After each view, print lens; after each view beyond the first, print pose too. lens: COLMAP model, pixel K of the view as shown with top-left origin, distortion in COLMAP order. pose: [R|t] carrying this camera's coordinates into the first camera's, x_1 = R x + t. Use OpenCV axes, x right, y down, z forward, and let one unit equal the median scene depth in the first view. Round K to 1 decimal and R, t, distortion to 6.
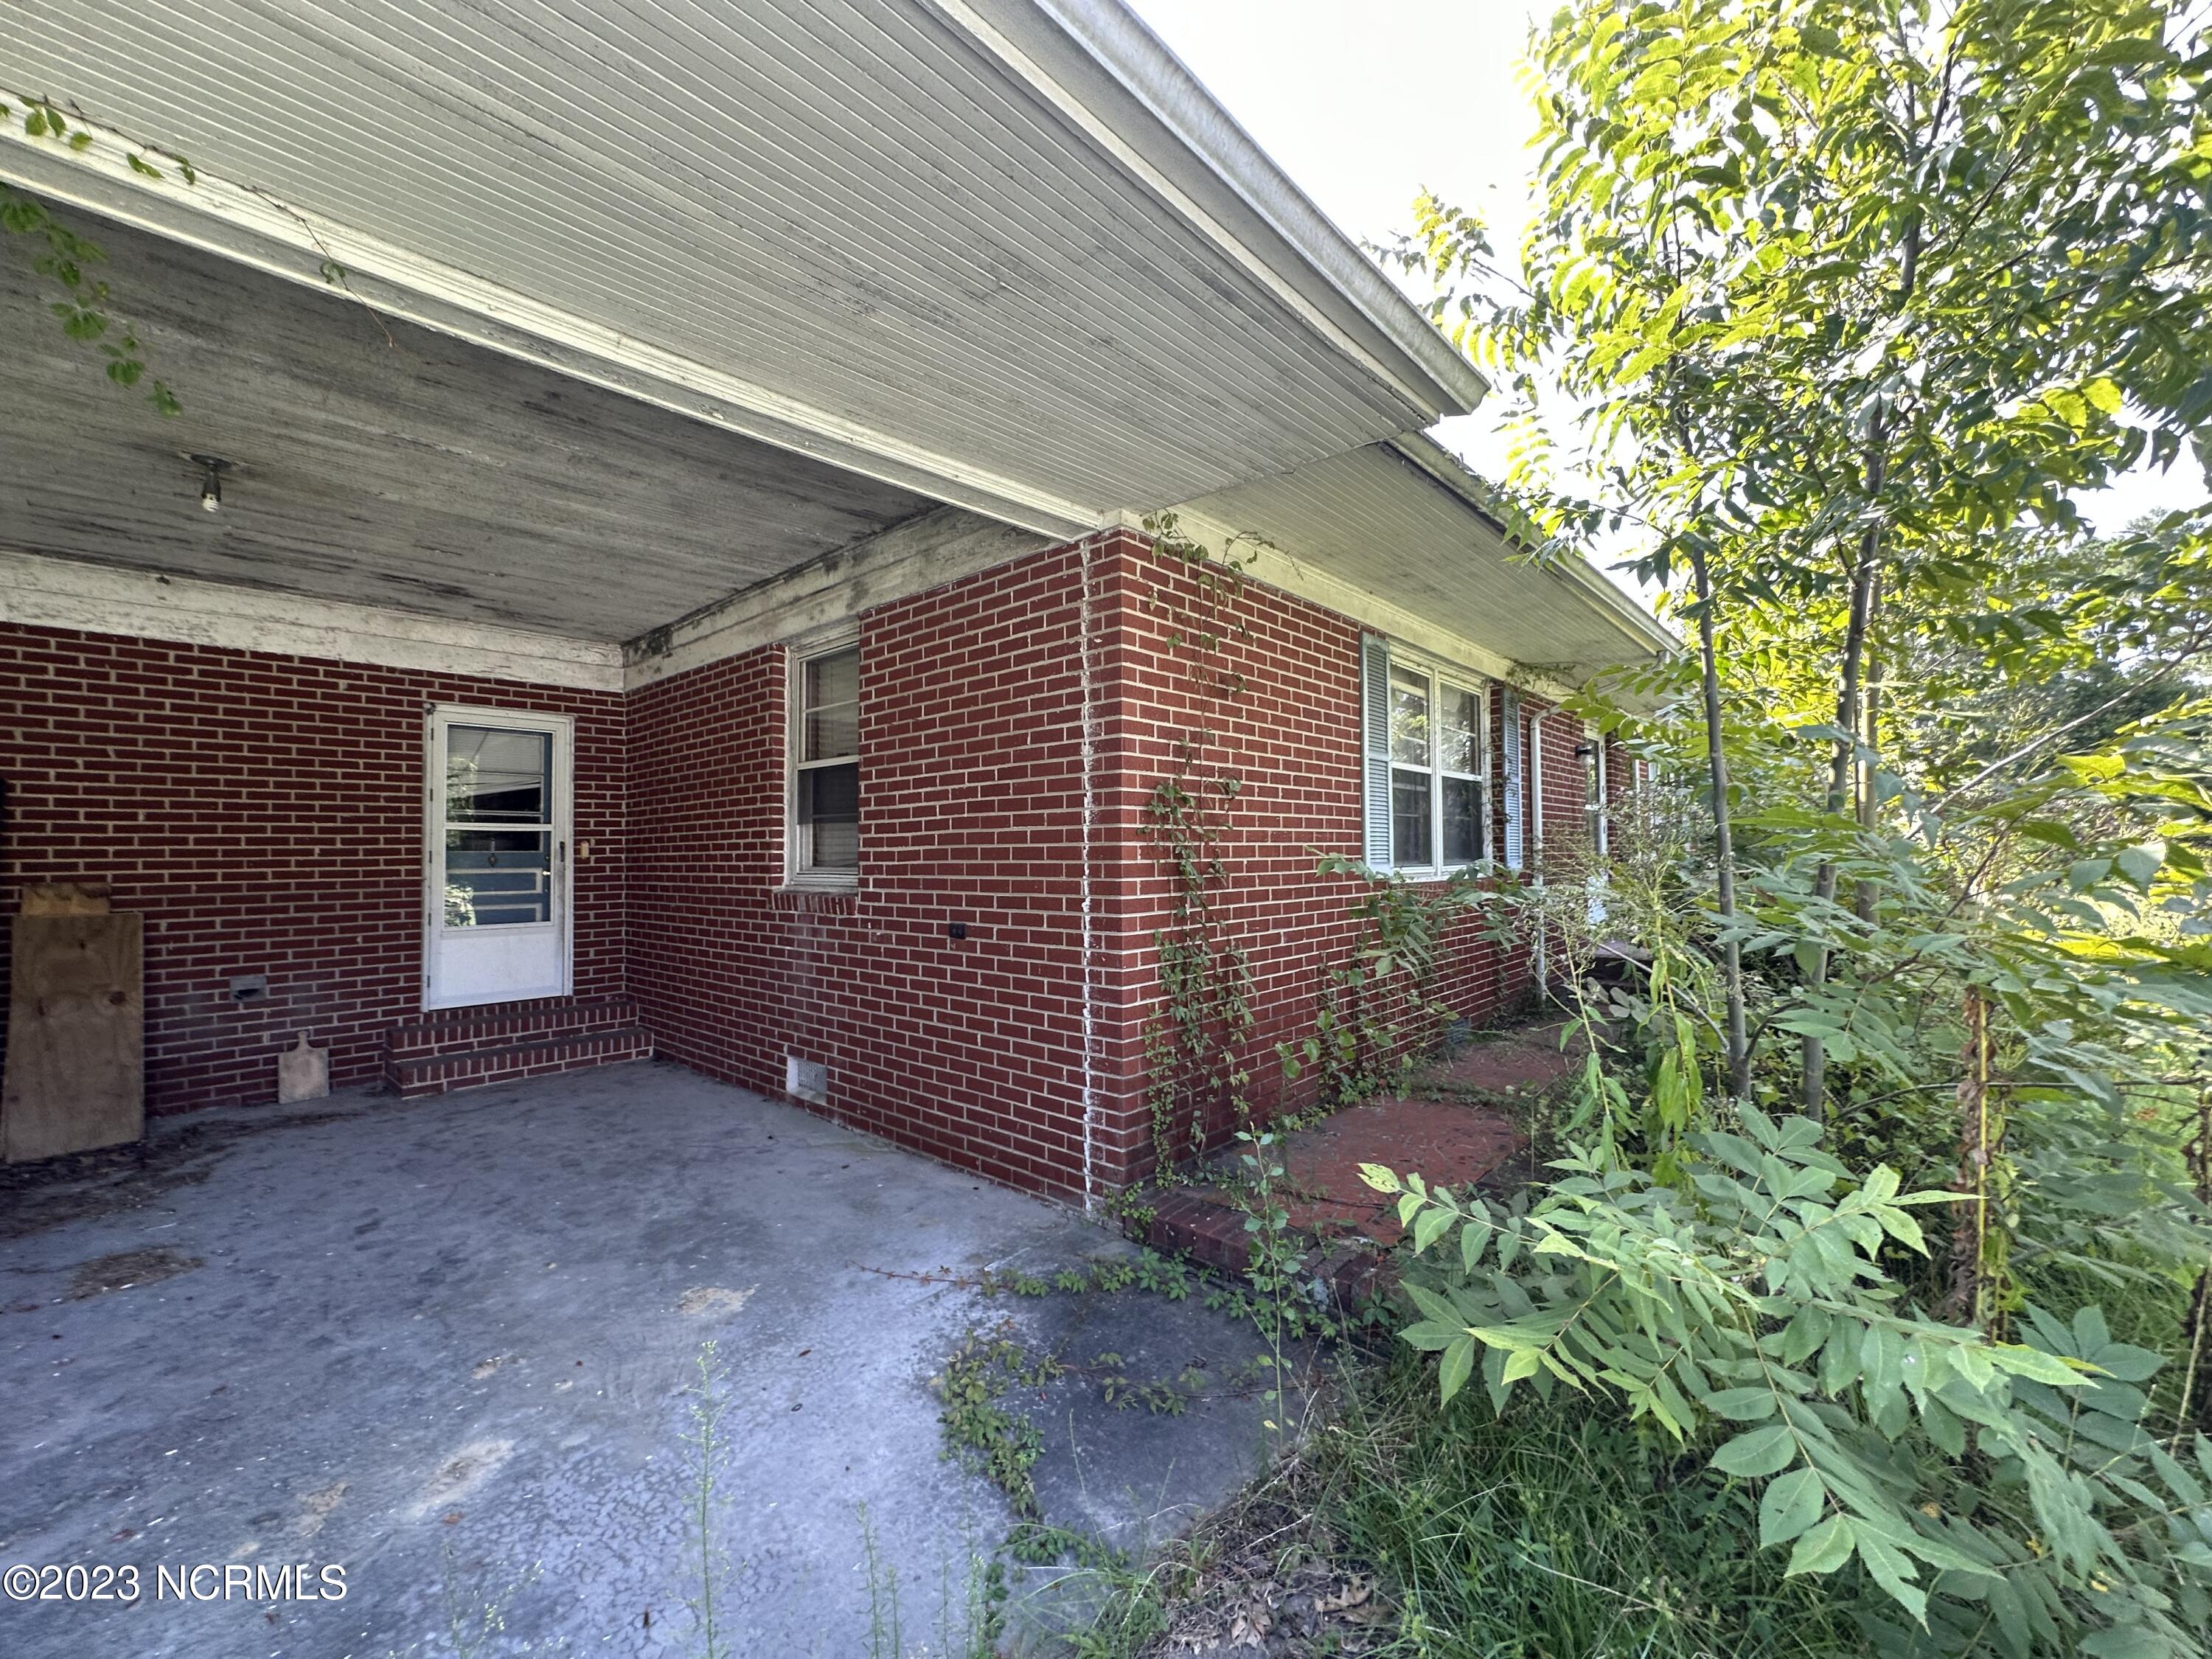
lens RADIAL K [[886.7, 0, 1101.2], [0, 886.7, 834.1], [0, 0, 1]] dist [0.002024, 0.000231]
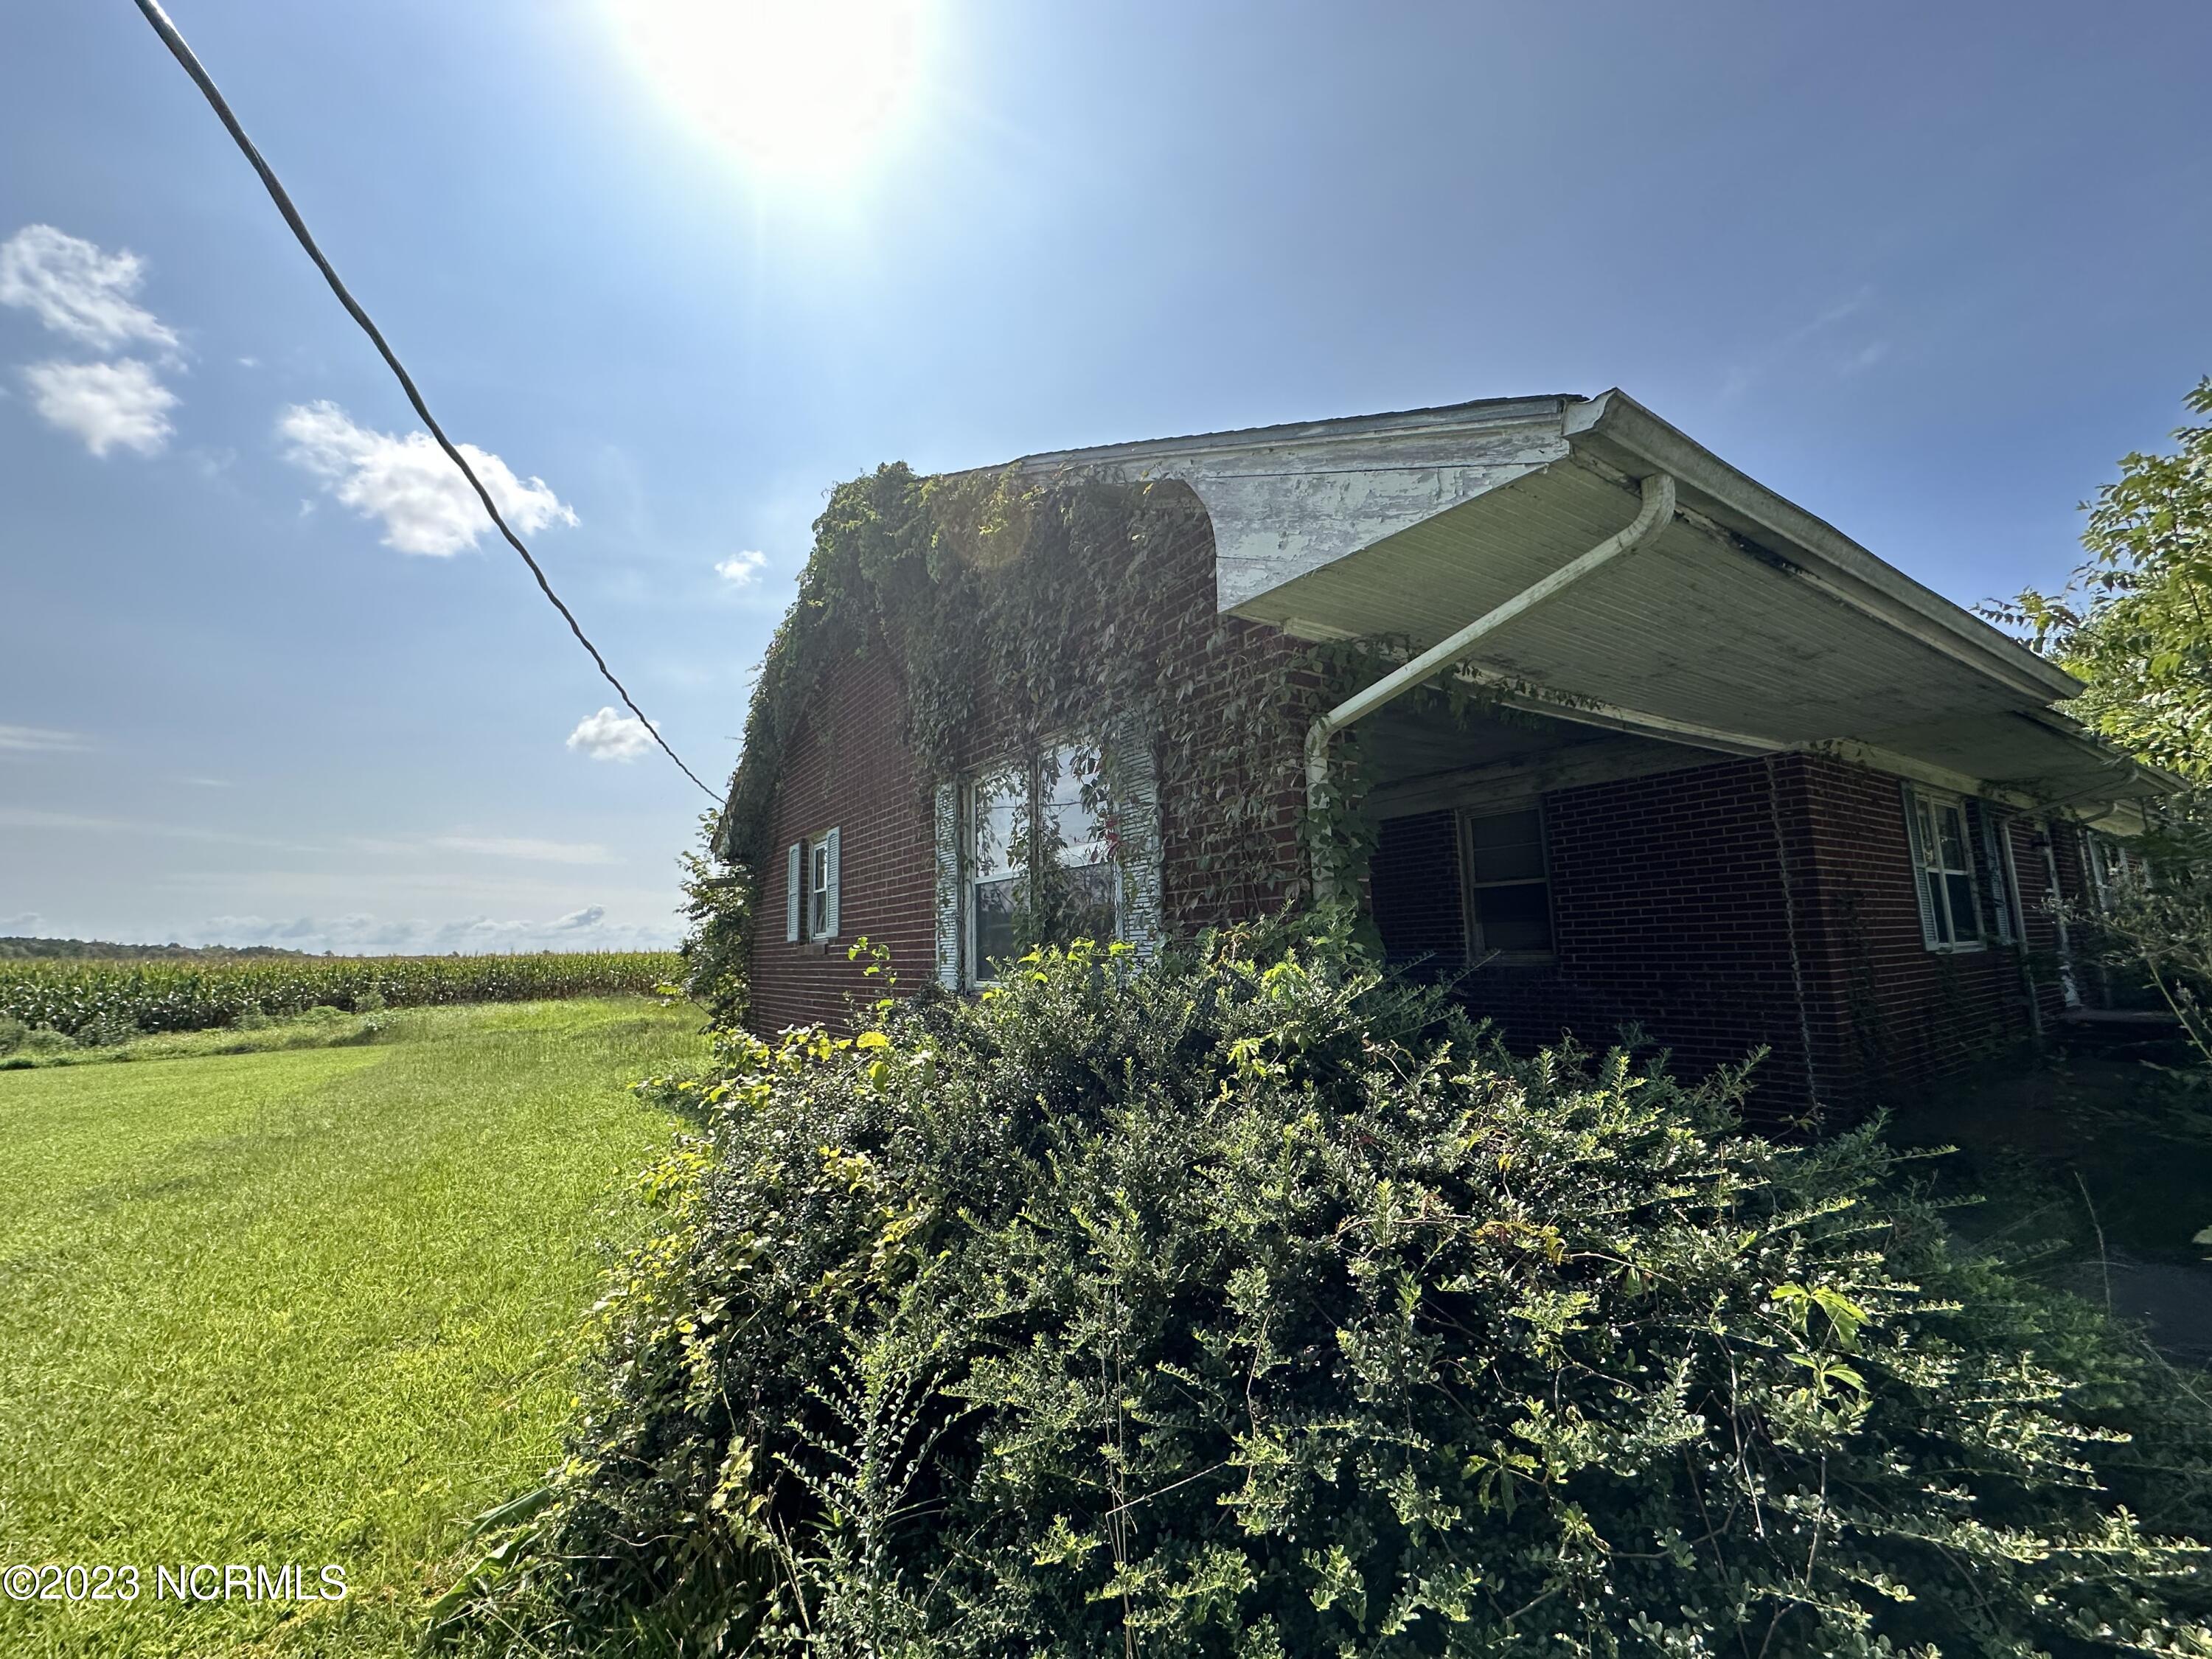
lens RADIAL K [[893.8, 0, 1106.0], [0, 893.8, 829.5], [0, 0, 1]] dist [0.000254, 0.000221]
pose [[0.972758, -0.052406, -0.225821, -0.652594], [0.026647, 0.992933, -0.115644, -0.012248], [0.230286, 0.106476, 0.967280, -0.724455]]
